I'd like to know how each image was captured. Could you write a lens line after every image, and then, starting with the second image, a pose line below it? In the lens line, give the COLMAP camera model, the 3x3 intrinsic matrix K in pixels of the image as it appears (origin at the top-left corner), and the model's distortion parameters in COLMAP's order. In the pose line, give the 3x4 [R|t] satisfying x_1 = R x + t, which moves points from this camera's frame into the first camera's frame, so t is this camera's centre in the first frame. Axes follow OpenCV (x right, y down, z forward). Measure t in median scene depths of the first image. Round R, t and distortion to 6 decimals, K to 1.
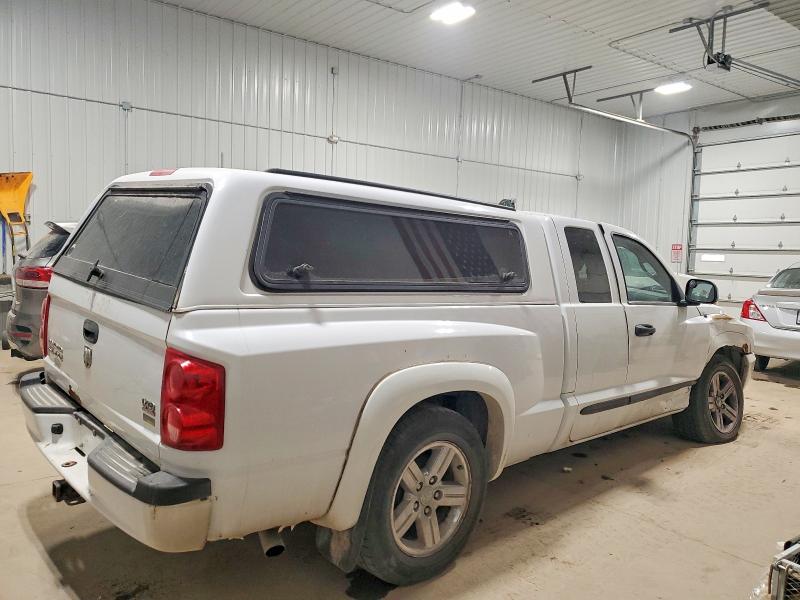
lens RADIAL K [[633.0, 0, 402.4], [0, 633.0, 302.3], [0, 0, 1]] dist [0.024324, -0.012646]
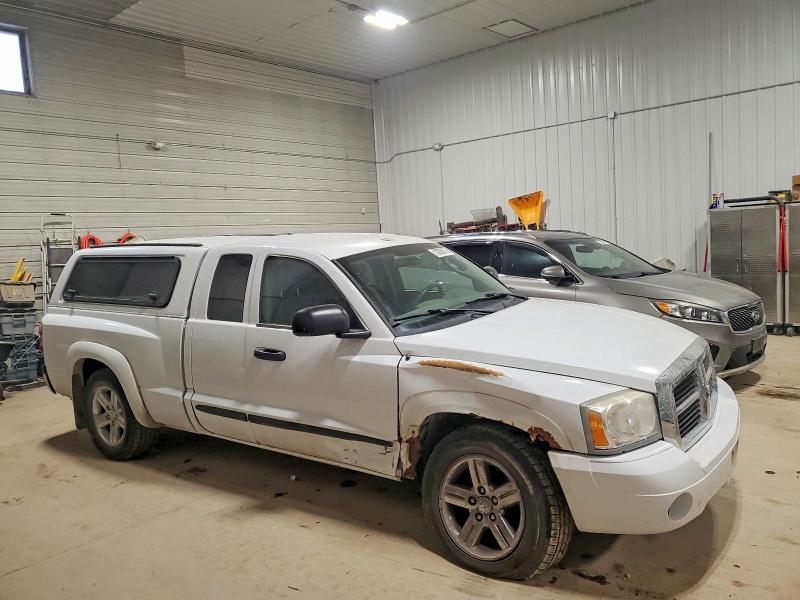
lens RADIAL K [[633.0, 0, 399.6], [0, 633.0, 296.0], [0, 0, 1]] dist [0.024324, -0.012646]
pose [[0.183063, 0.044728, -0.982083, 1.482436], [-0.016236, 0.998966, 0.042471, -0.097302], [0.982967, 0.008170, 0.183600, 1.105069]]
